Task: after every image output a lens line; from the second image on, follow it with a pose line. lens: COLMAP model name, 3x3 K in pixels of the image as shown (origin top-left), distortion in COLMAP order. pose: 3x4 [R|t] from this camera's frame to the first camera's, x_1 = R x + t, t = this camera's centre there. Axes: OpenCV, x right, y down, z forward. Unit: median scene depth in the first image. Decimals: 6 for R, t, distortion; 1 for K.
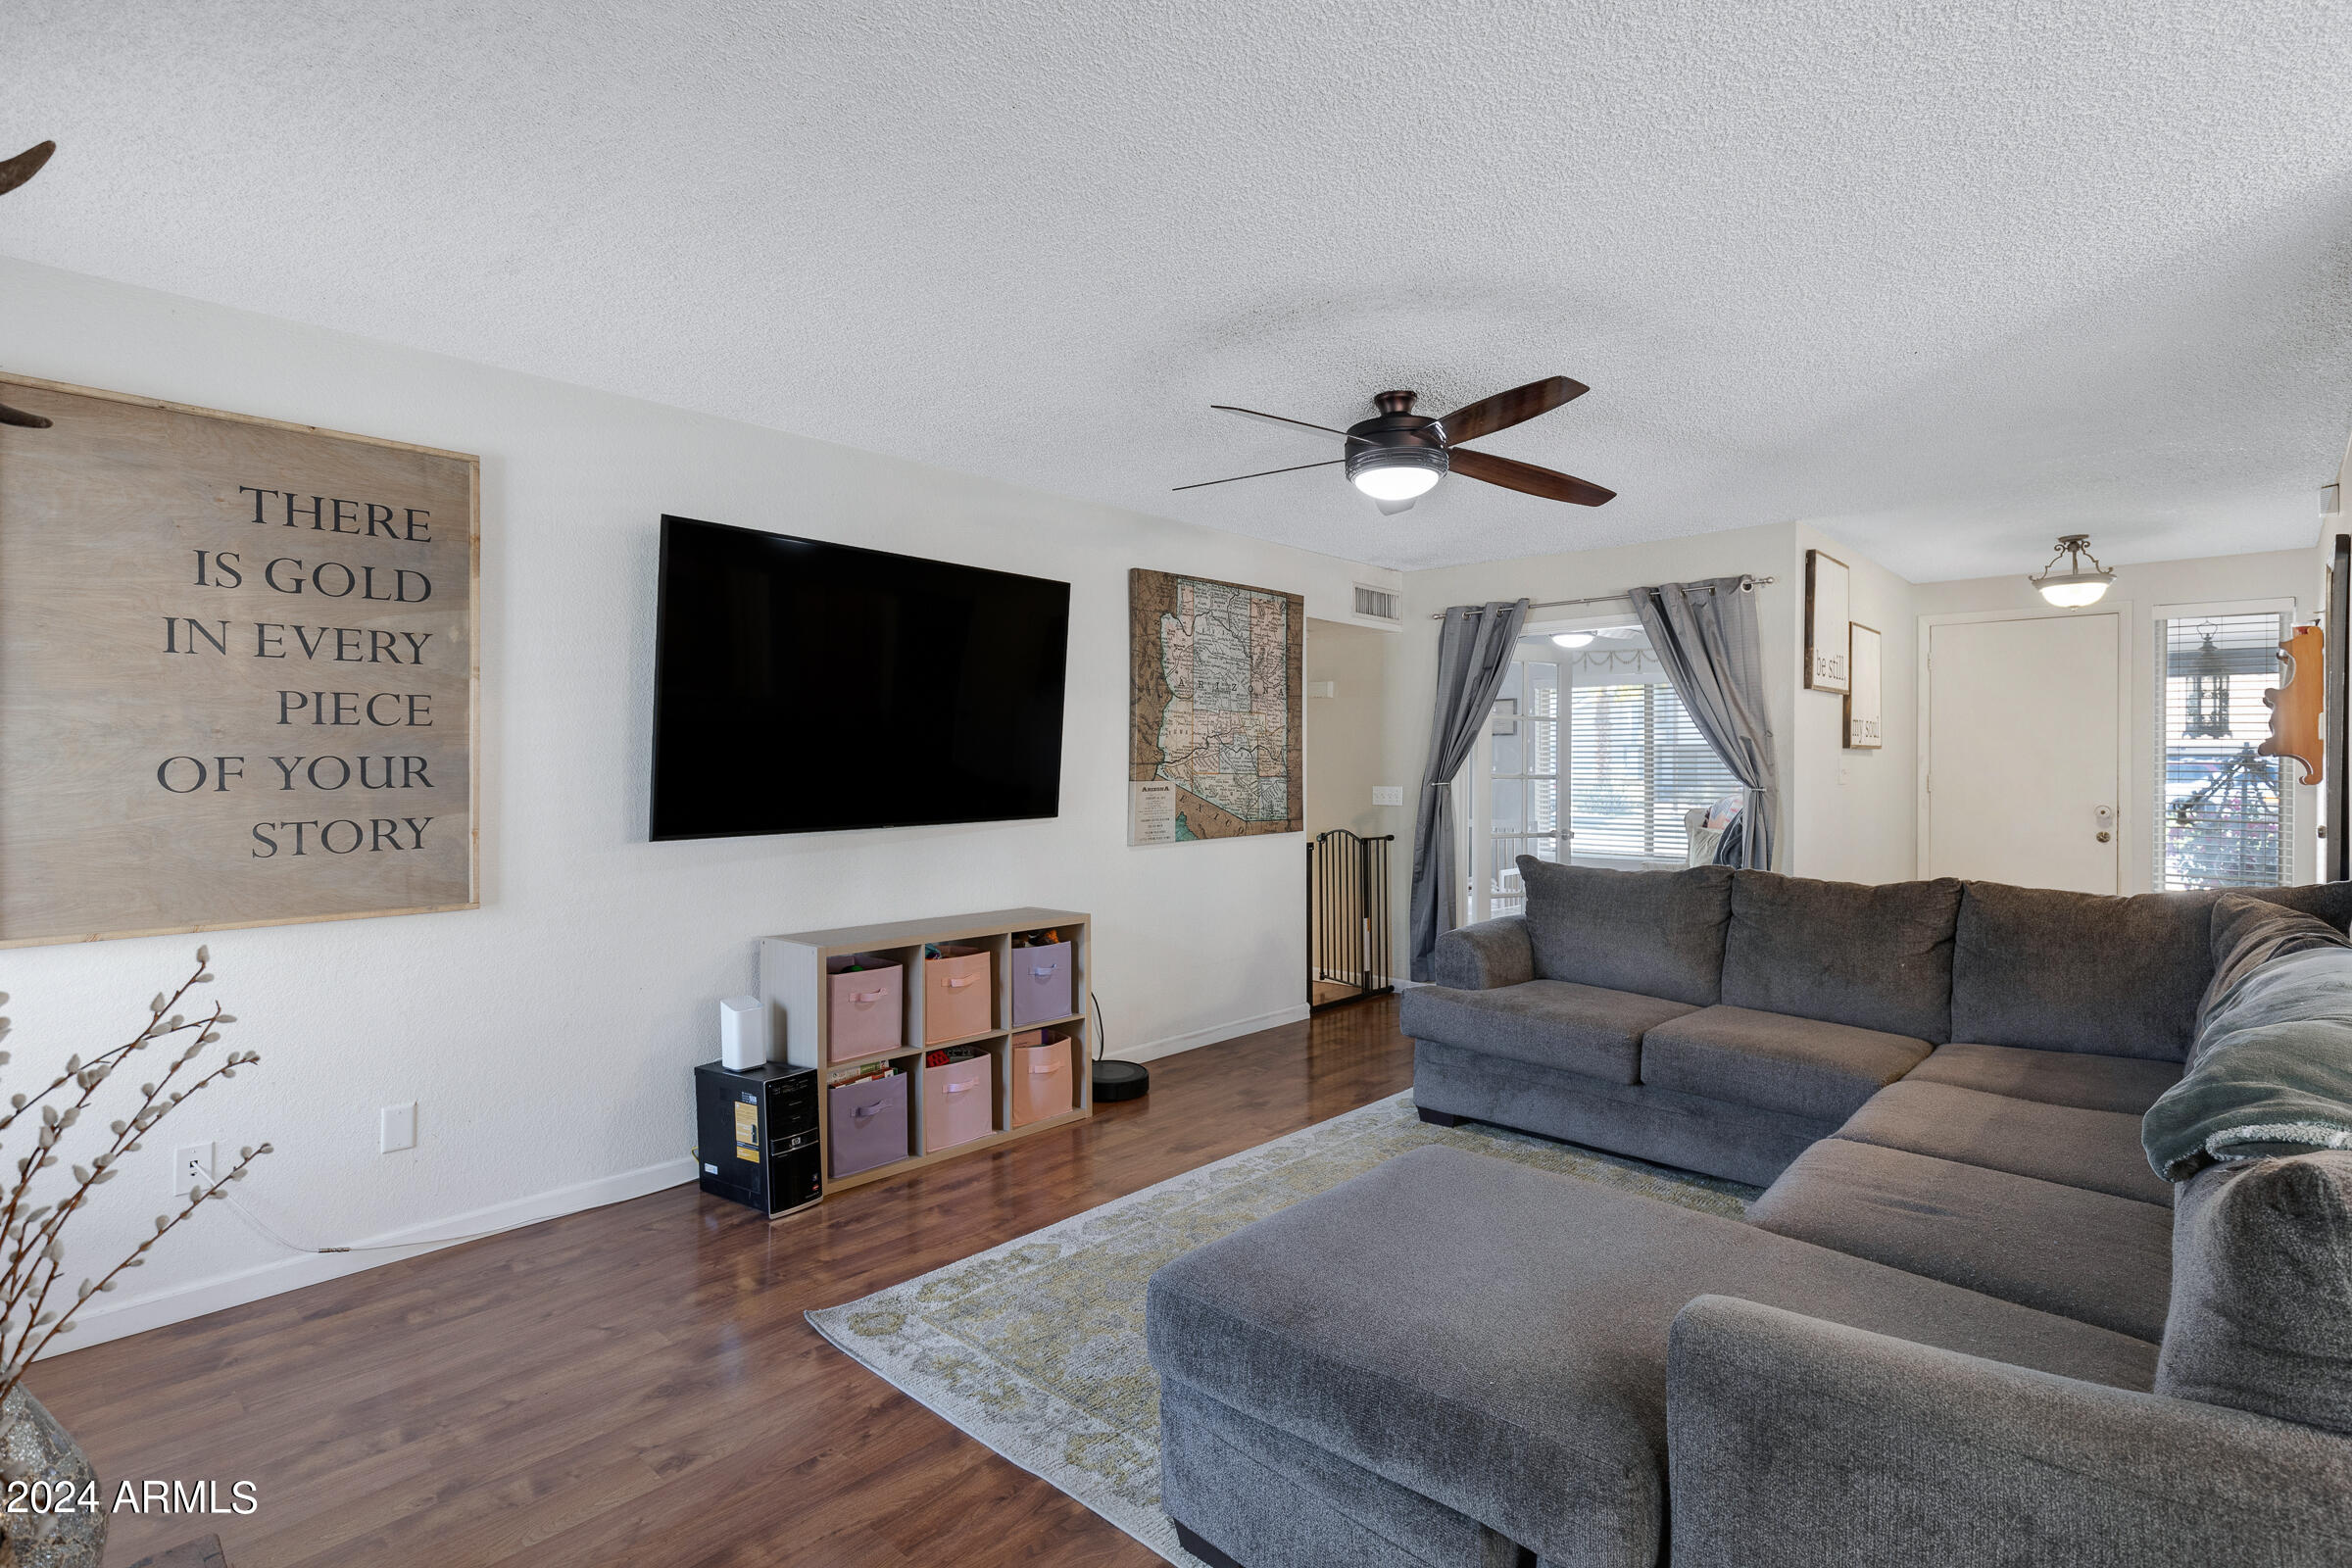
lens RADIAL K [[1151.1, 0, 1215.9], [0, 1151.1, 763.6], [0, 0, 1]] dist [0.005449, 0.000330]
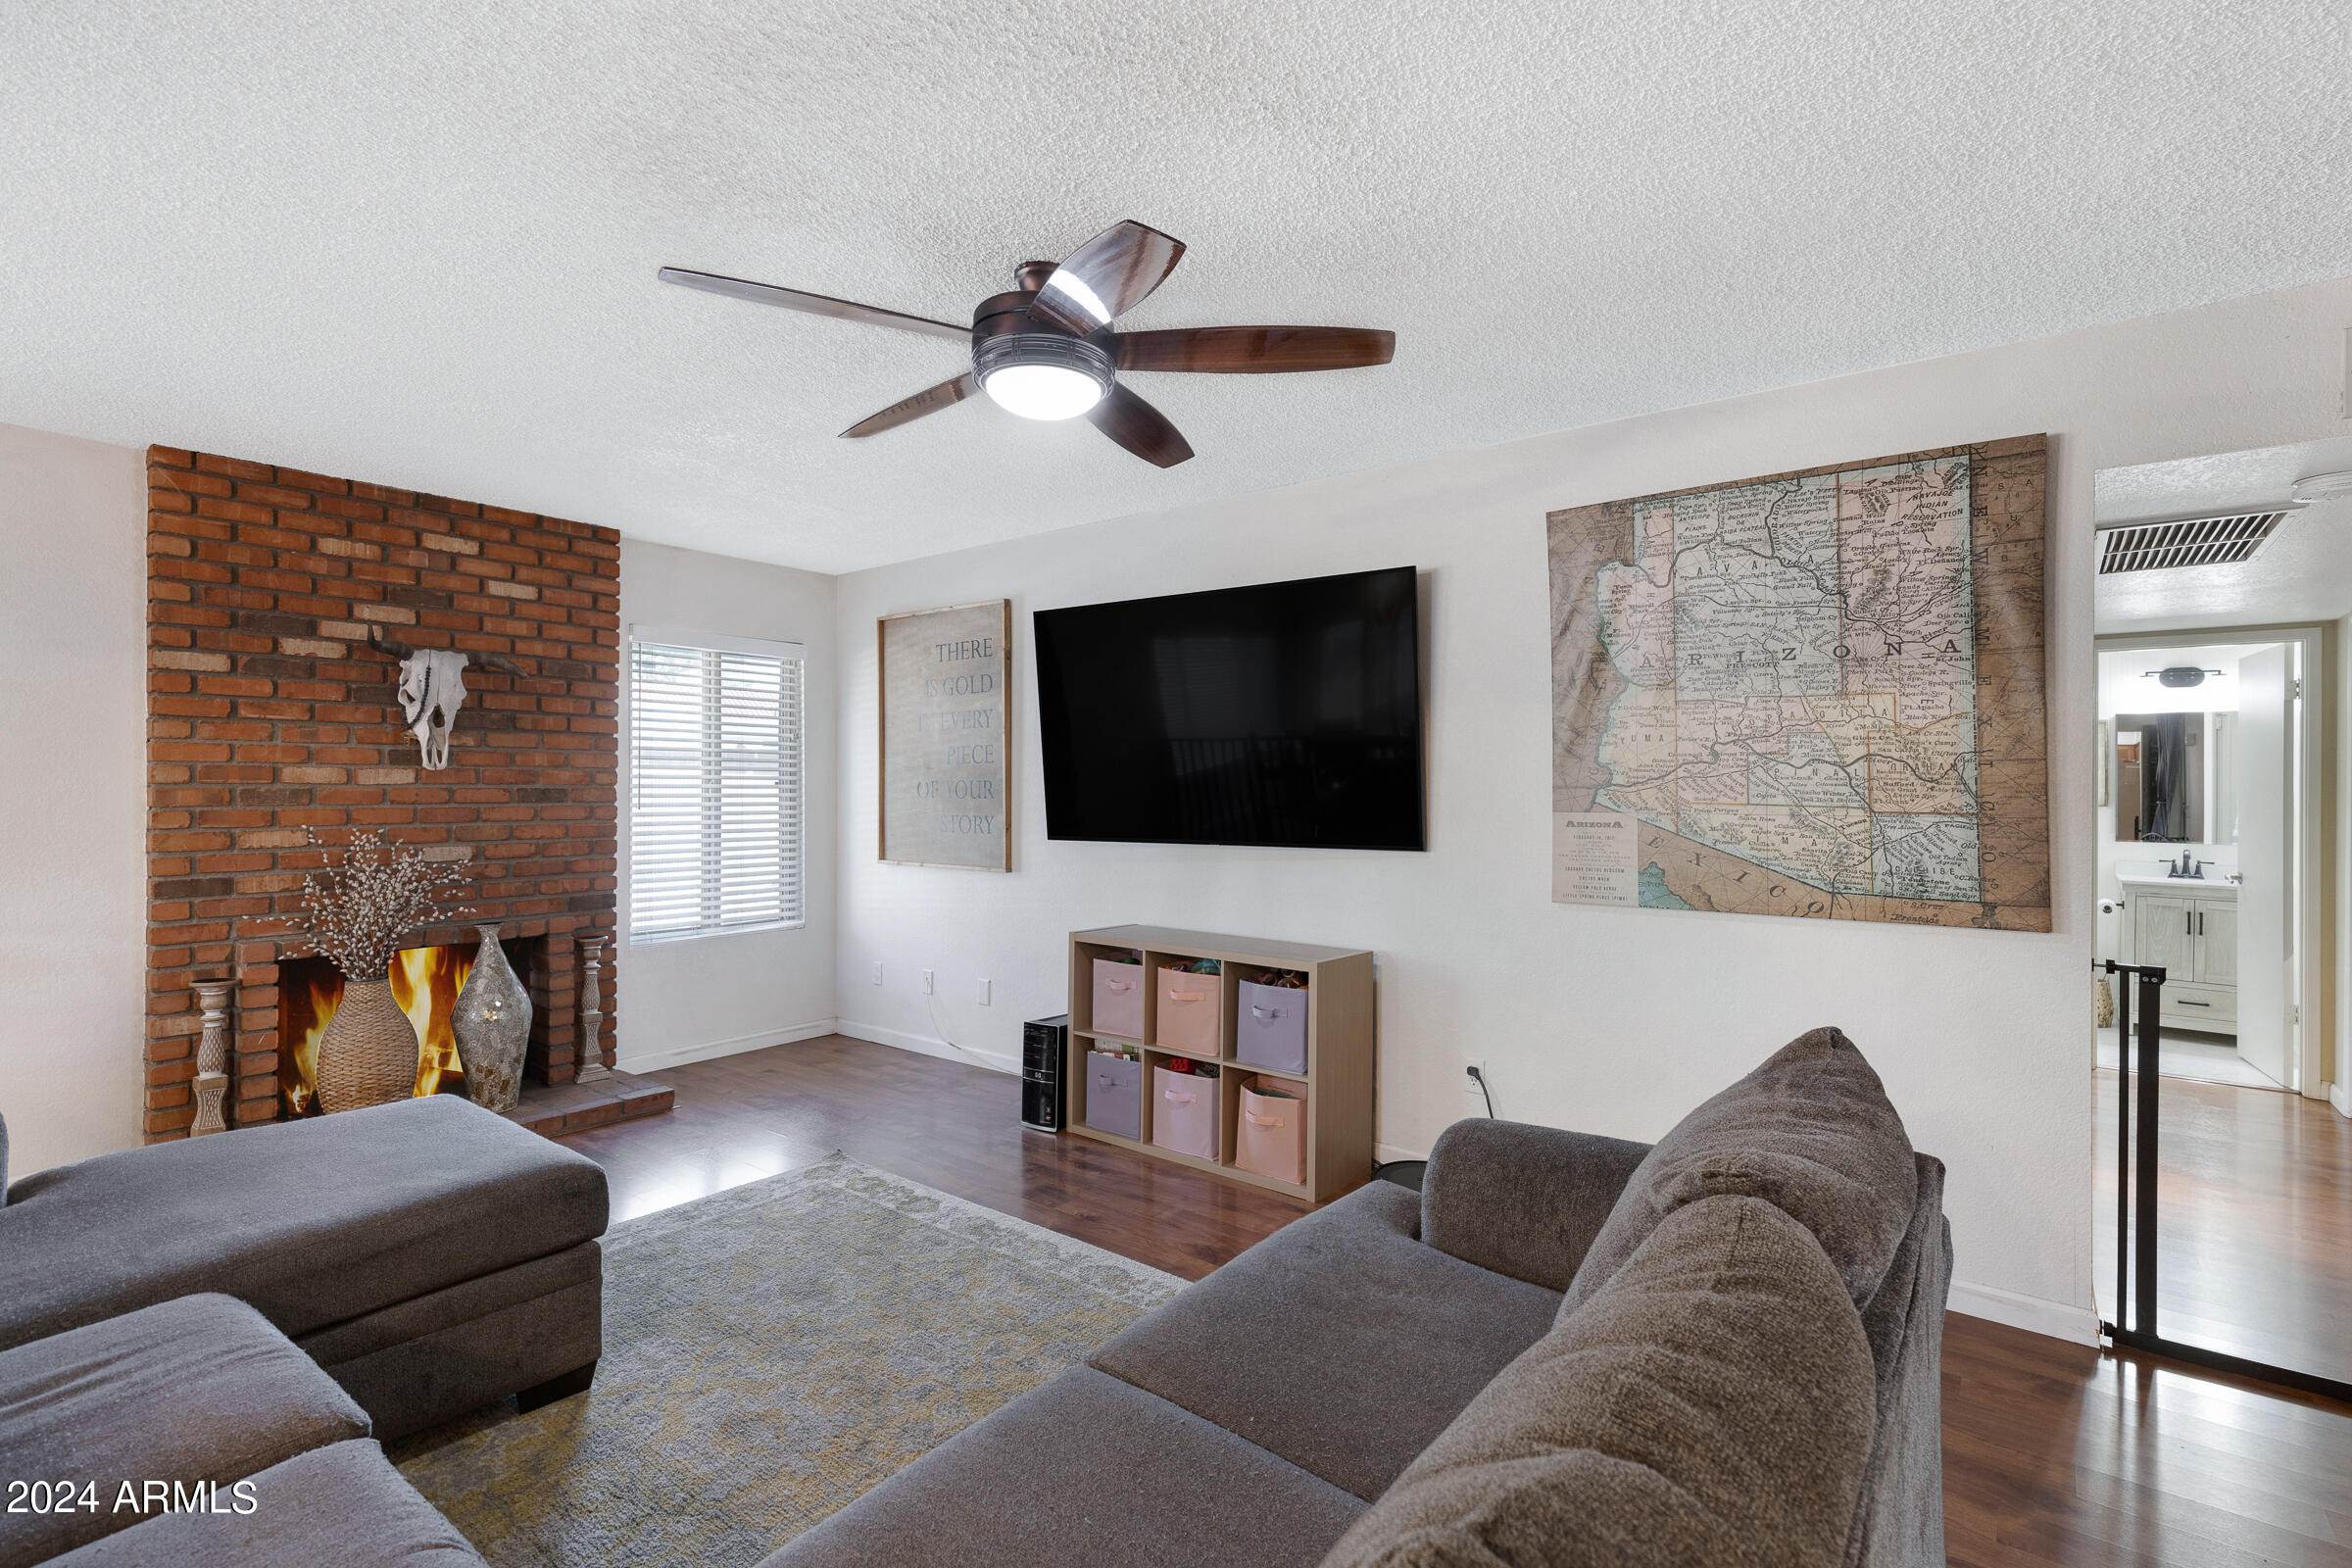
lens RADIAL K [[1065.7, 0, 1175.7], [0, 1065.7, 784.9], [0, 0, 1]] dist [0.007136, -0.001679]
pose [[0.069617, -0.003819, -0.997566, 0.562119], [-0.007321, 0.999964, -0.004340, 0.003301], [0.997547, 0.007605, 0.069587, 0.709638]]
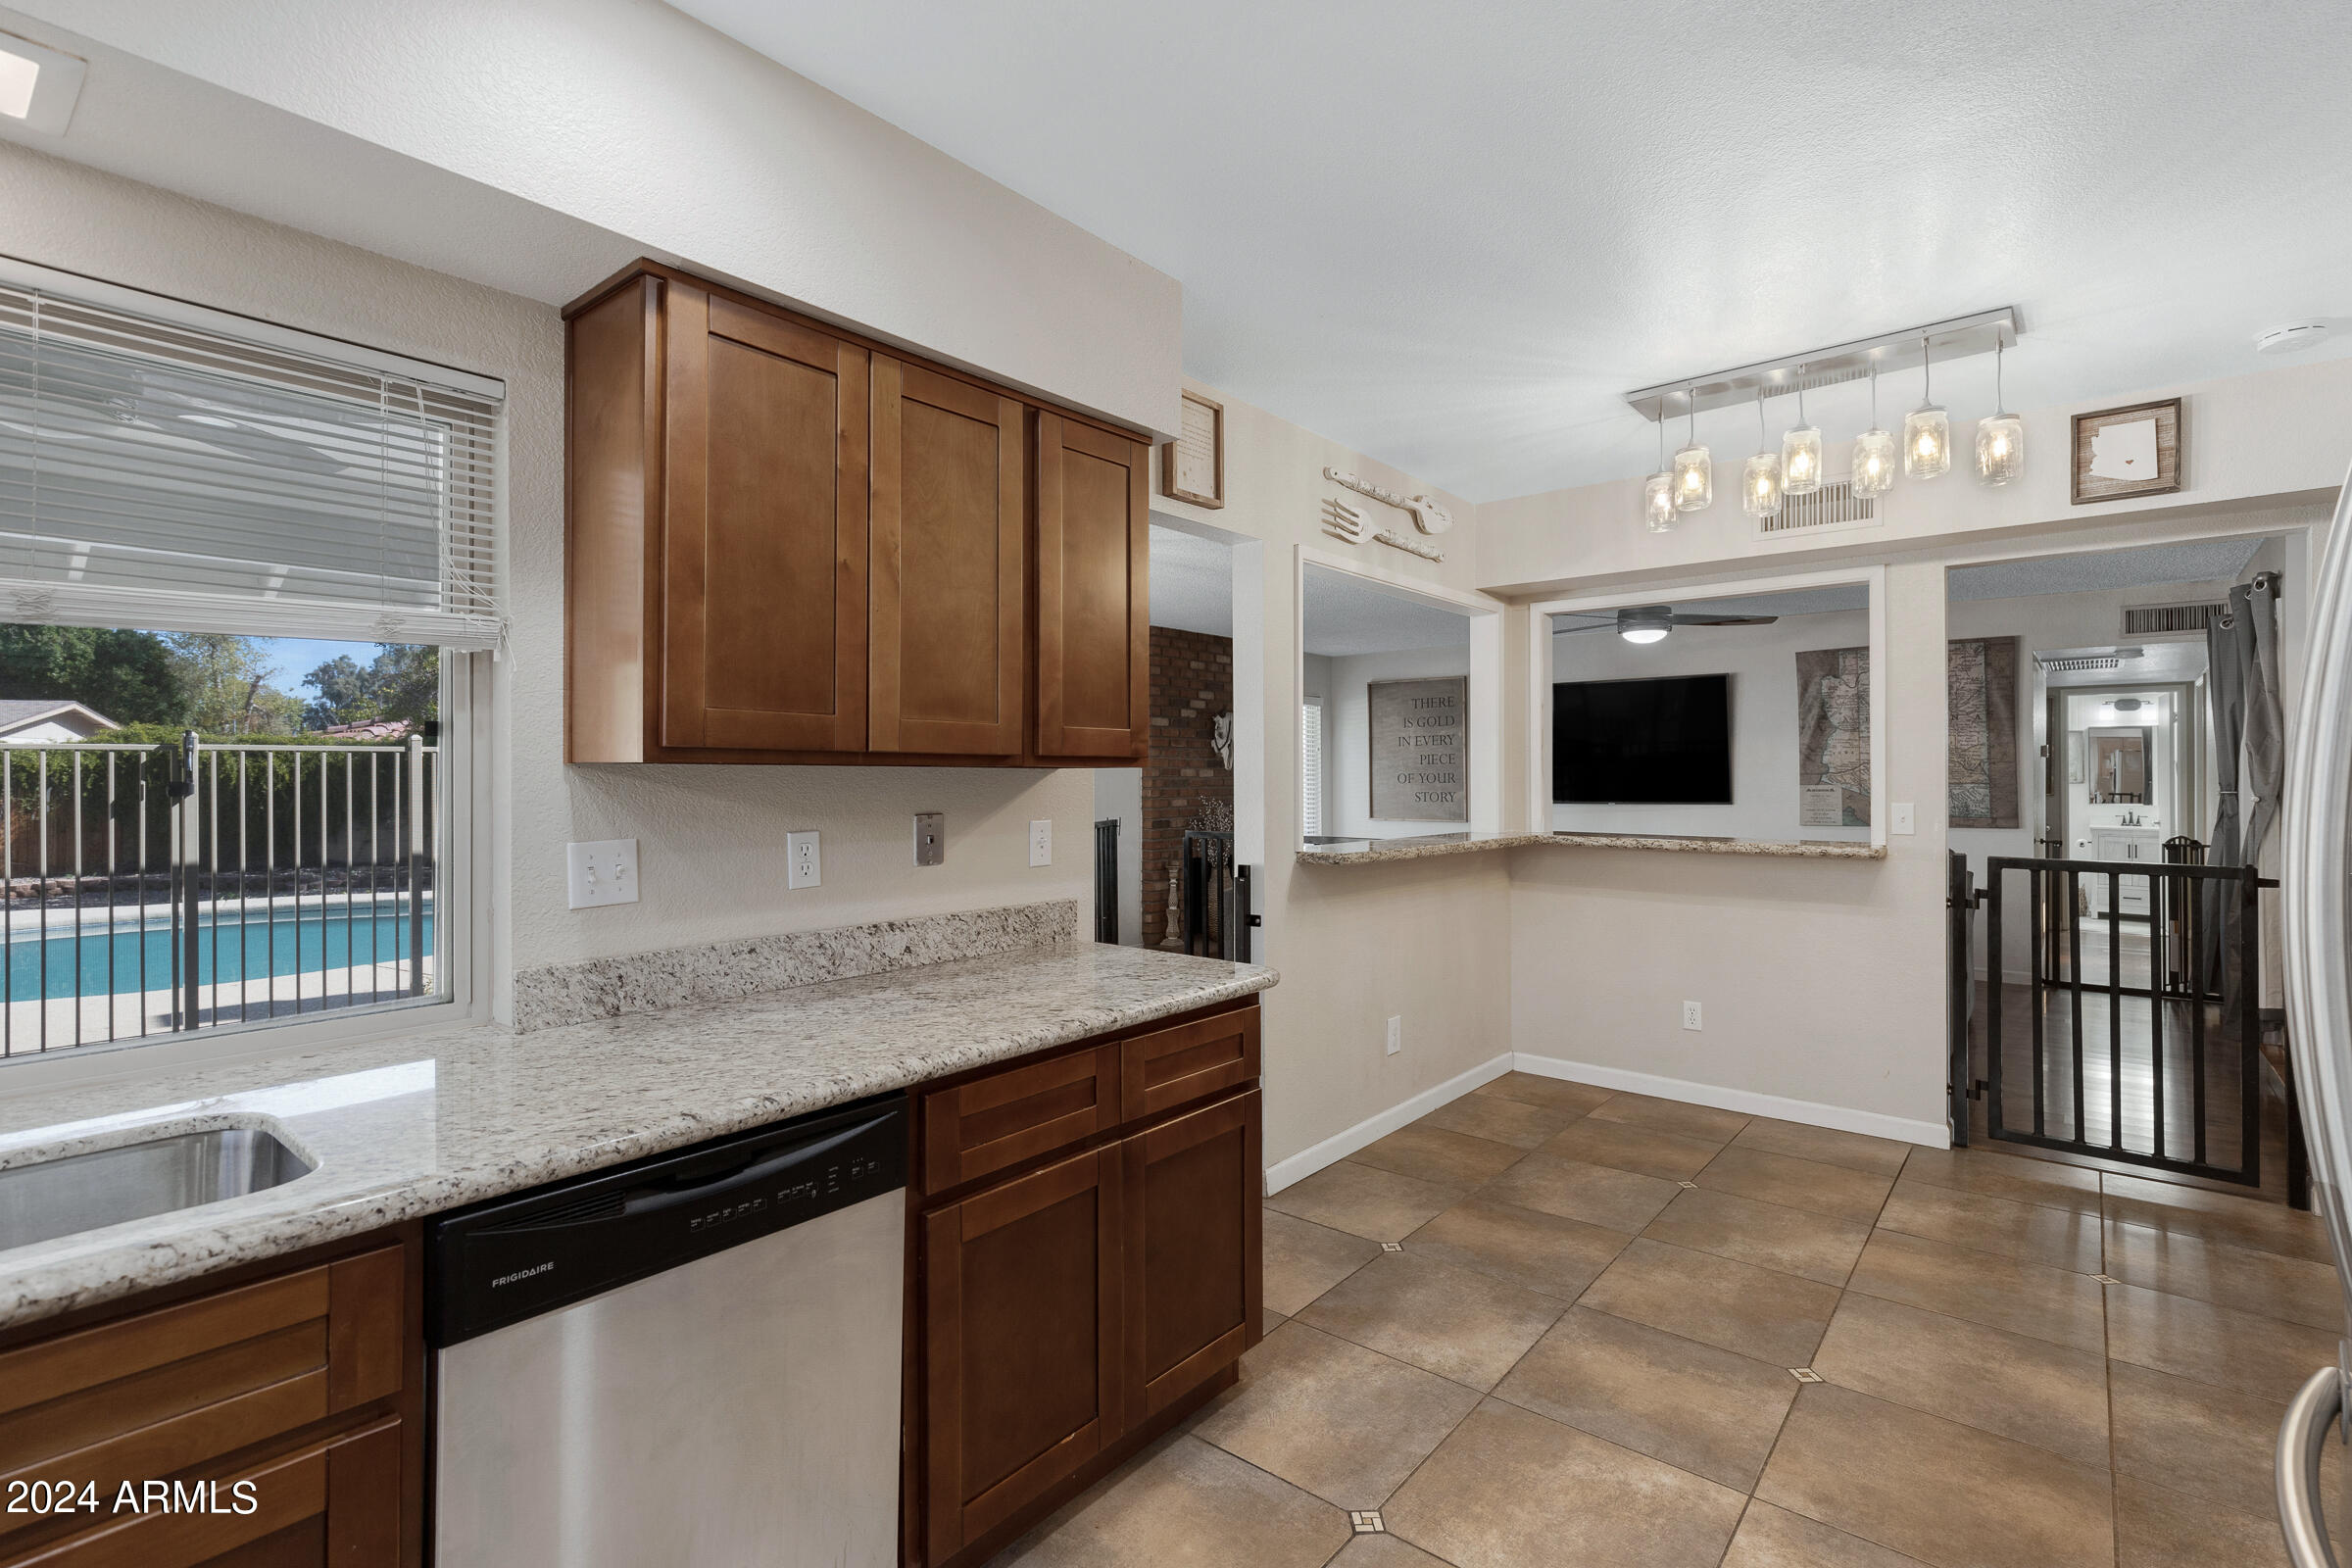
lens RADIAL K [[1065.7, 0, 1169.9], [0, 1065.7, 769.0], [0, 0, 1]] dist [0.007136, -0.001679]
pose [[0.032621, -0.012322, -0.999392, 1.366824], [-0.000077, 0.999924, -0.012331, 0.011461], [0.999468, 0.000479, 0.032618, 0.072661]]
